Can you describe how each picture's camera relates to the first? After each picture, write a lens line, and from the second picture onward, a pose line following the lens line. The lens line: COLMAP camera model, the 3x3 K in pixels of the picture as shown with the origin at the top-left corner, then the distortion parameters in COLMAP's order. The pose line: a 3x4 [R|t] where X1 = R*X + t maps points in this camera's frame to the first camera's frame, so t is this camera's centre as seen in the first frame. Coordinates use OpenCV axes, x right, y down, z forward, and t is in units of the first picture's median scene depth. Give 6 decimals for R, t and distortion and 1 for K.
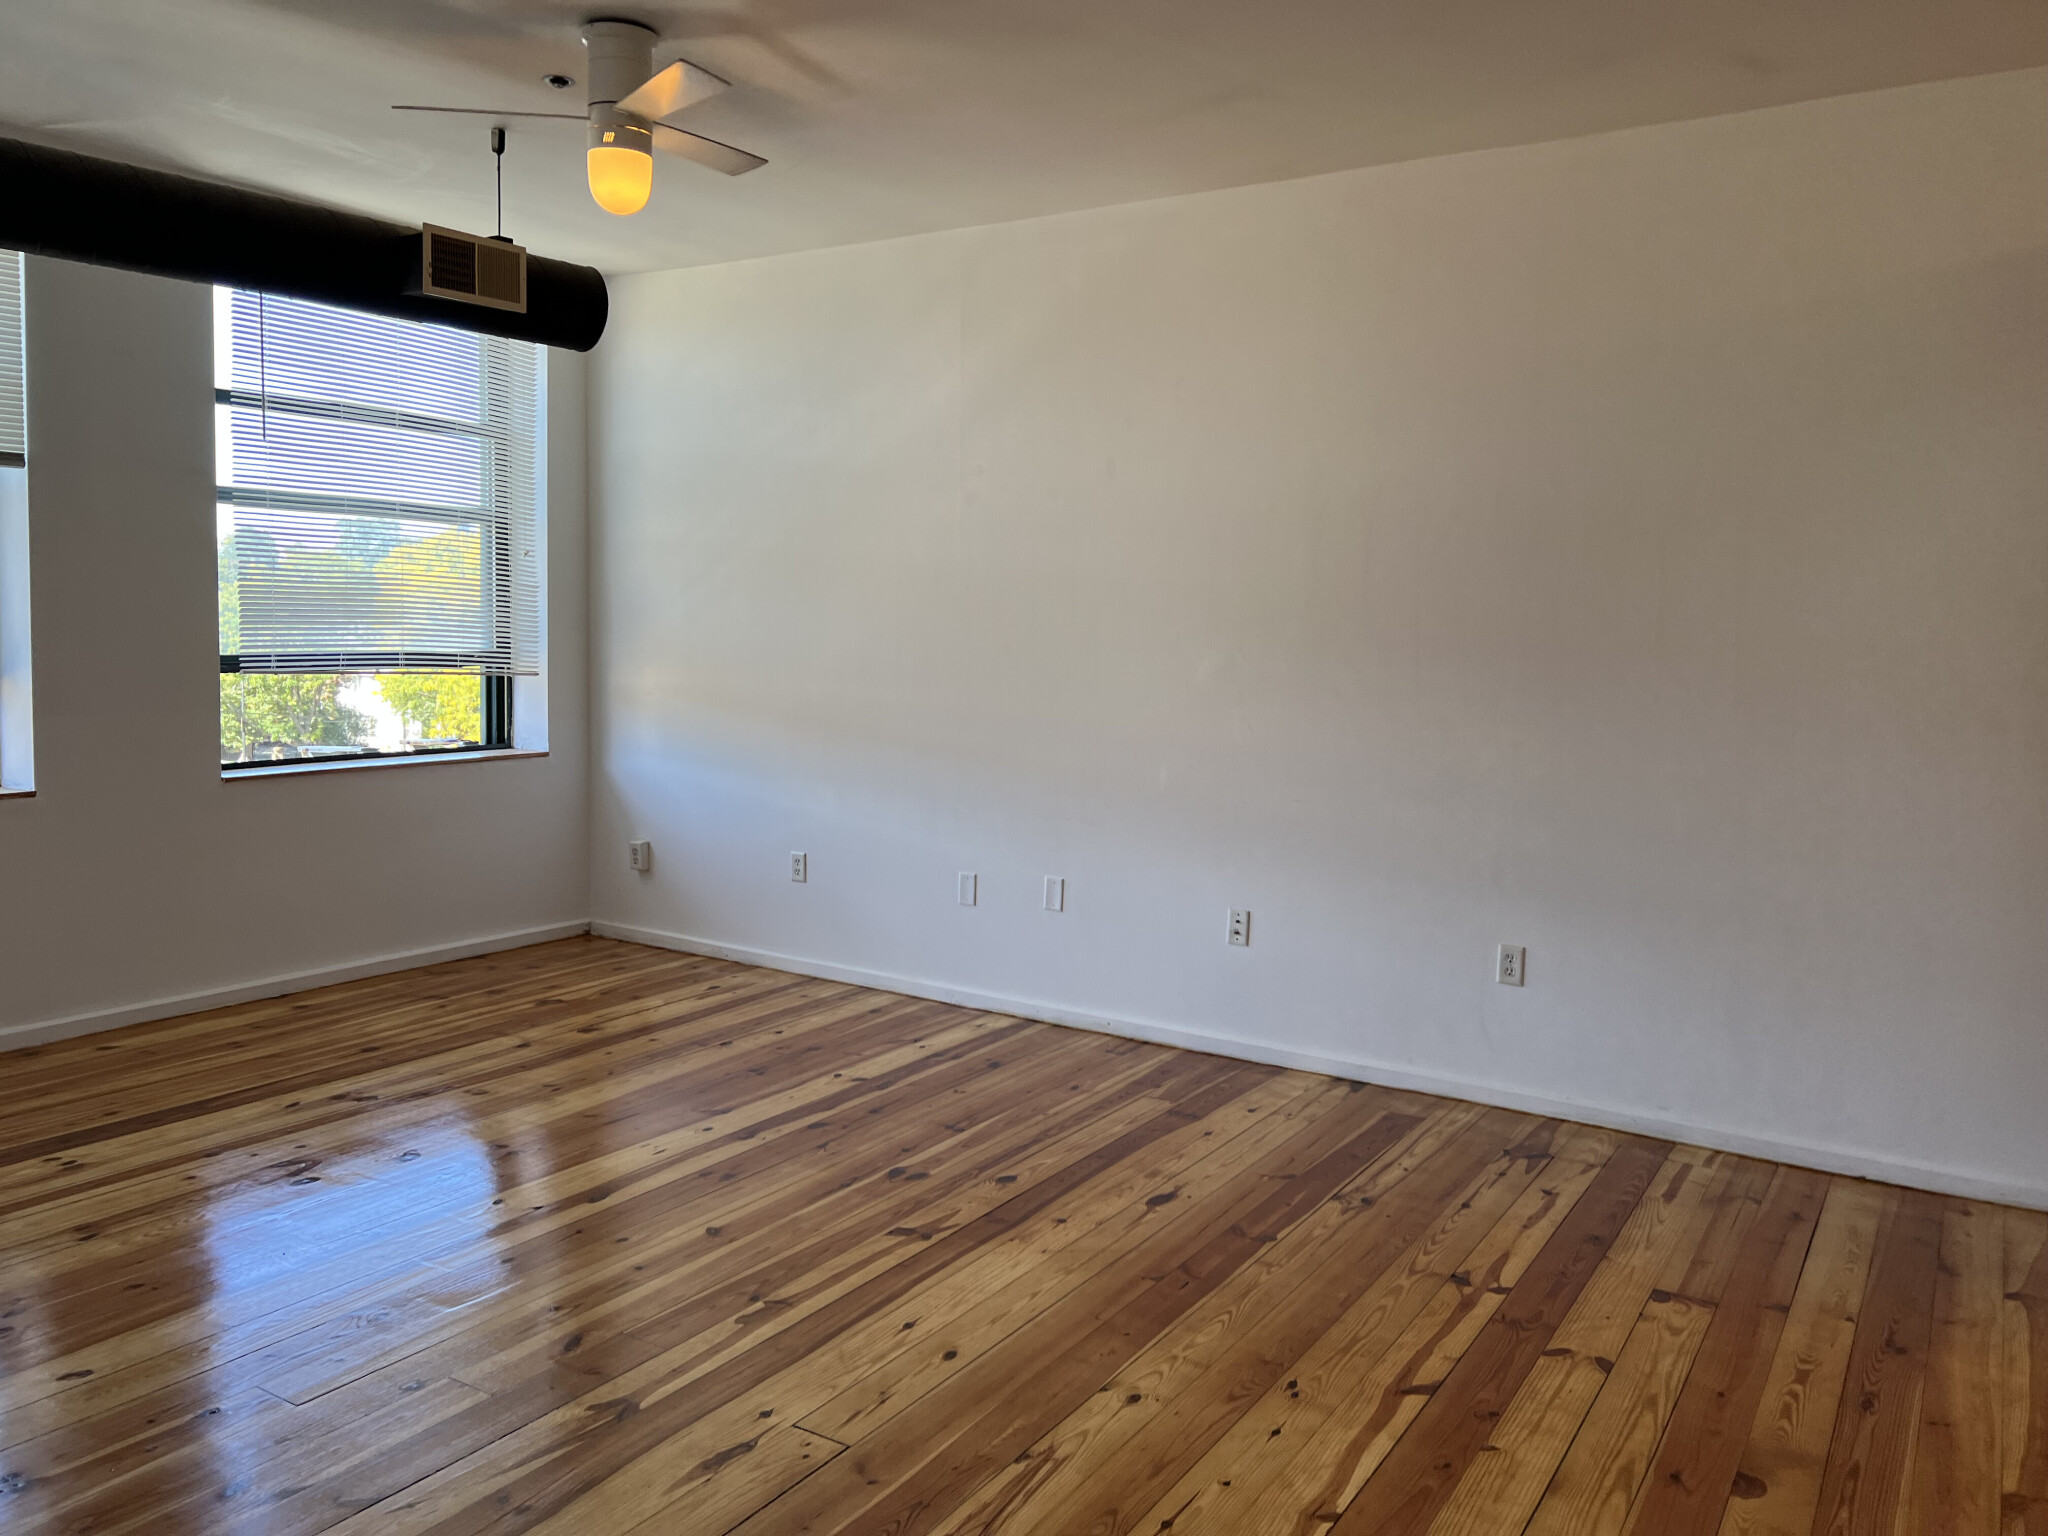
lens RADIAL K [[1547.6, 0, 1016.3], [0, 1547.6, 716.0], [0, 0, 1]] dist [0.010135, 0.000238]
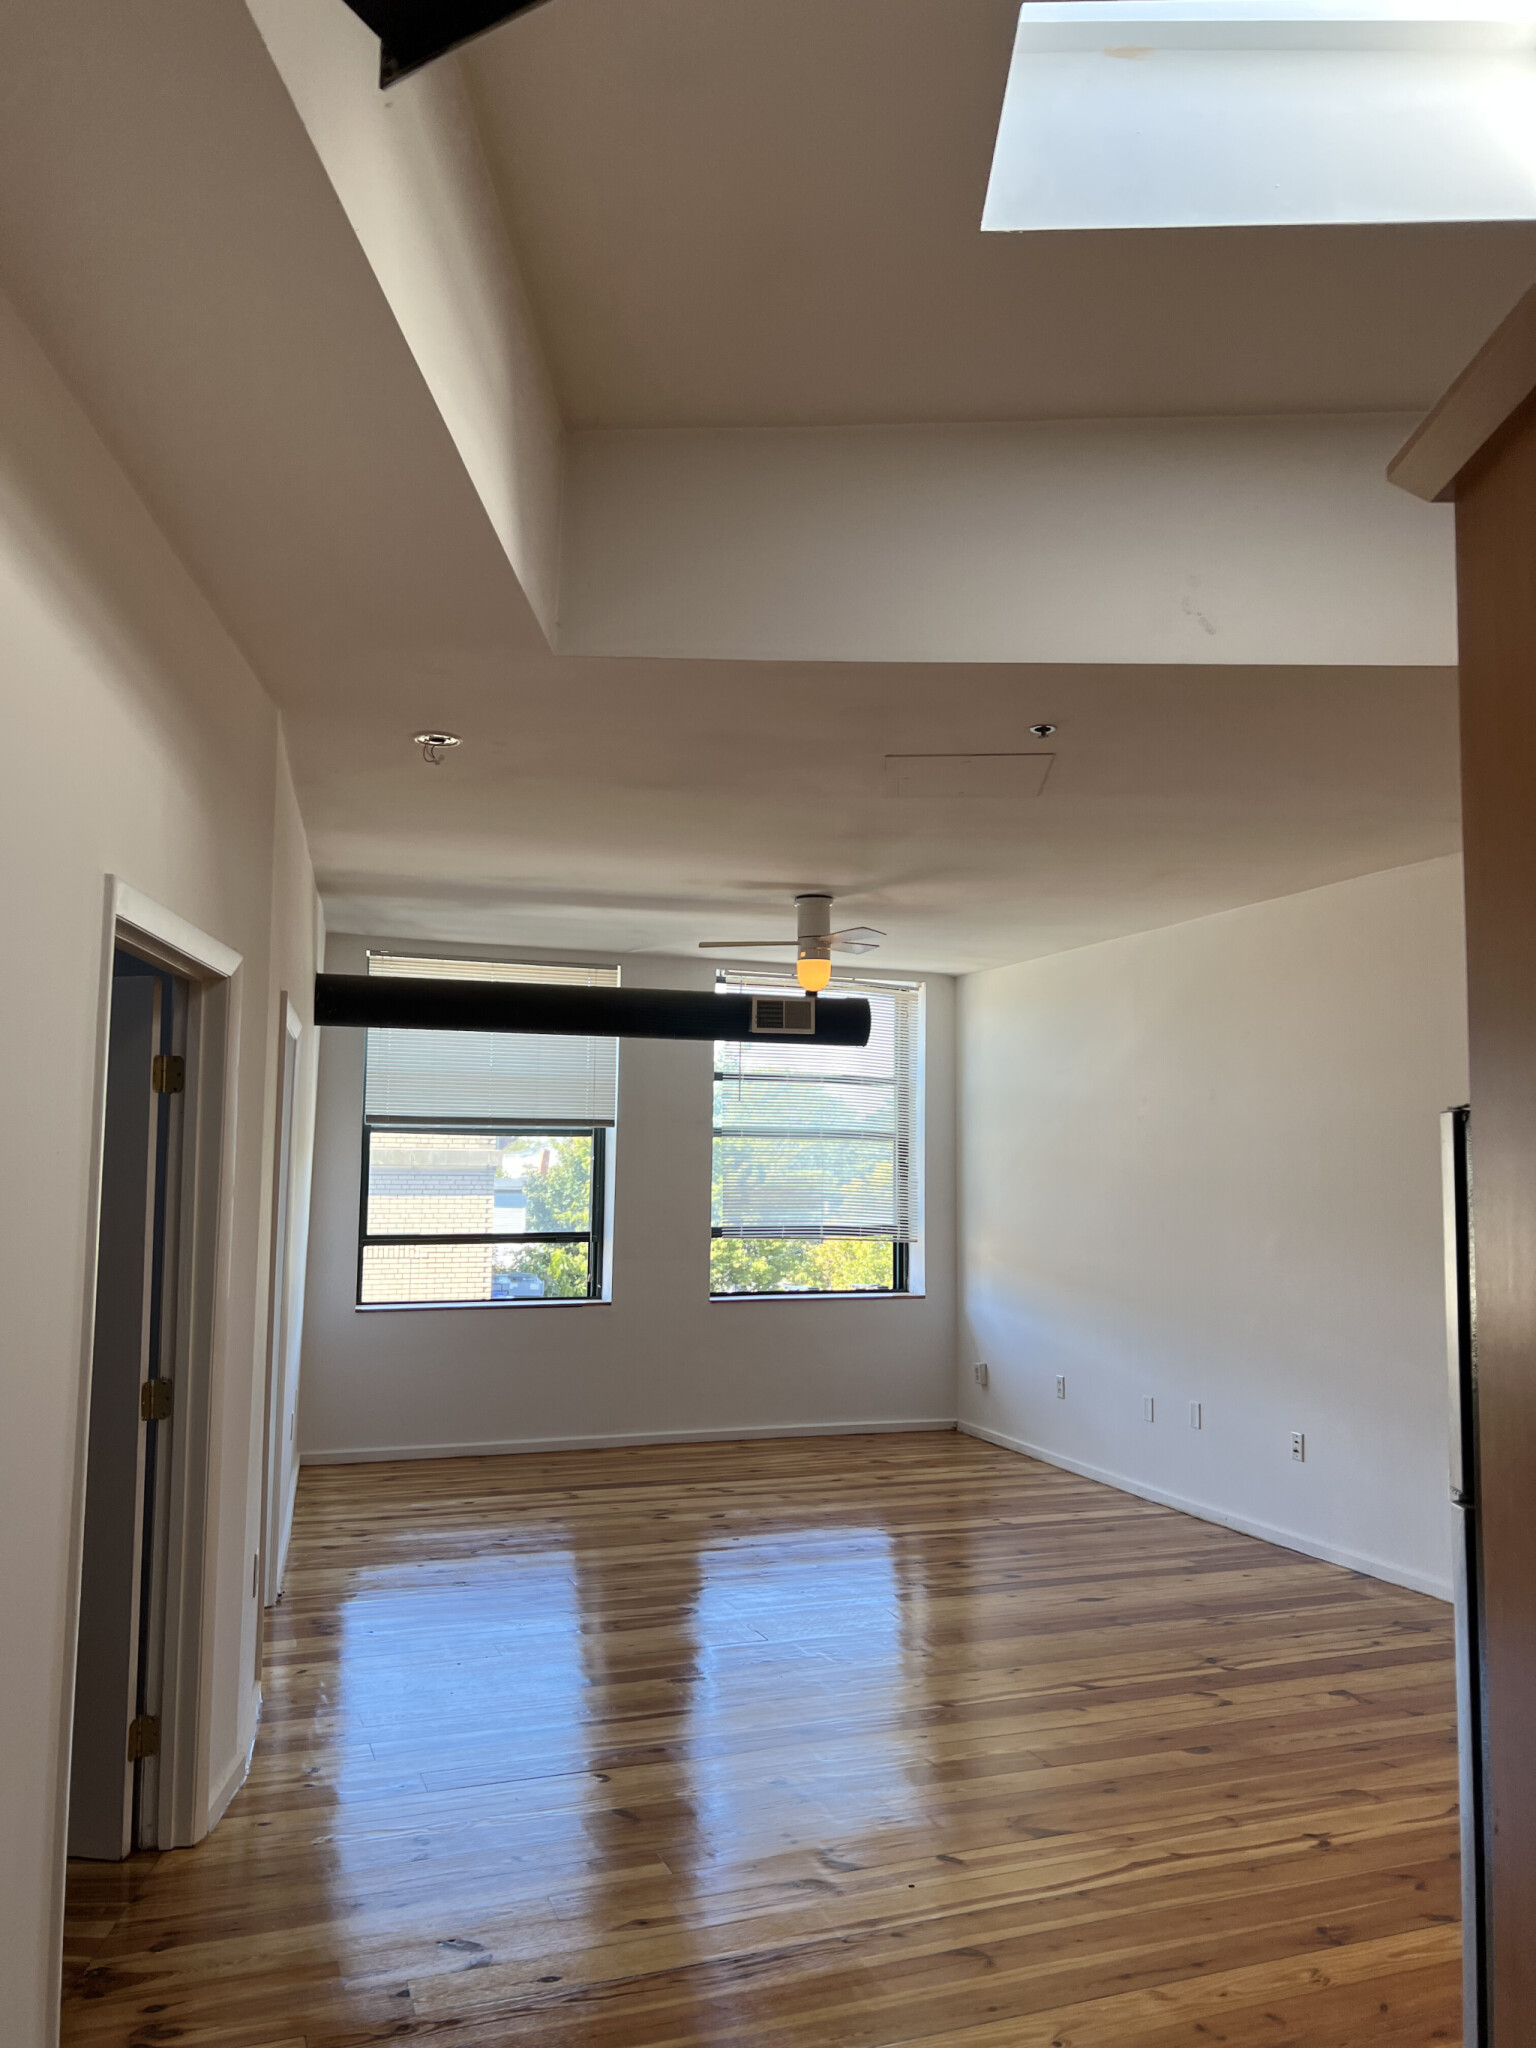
lens RADIAL K [[1531.4, 0, 747.7], [0, 1531.4, 1025.6], [0, 0, 1]] dist [0.003752, 0.001493]
pose [[0.802234, -0.067891, -0.593138, 0.582404], [-0.031226, 0.987382, -0.155249, 0.000551], [0.596193, 0.143067, 0.789991, -0.363430]]
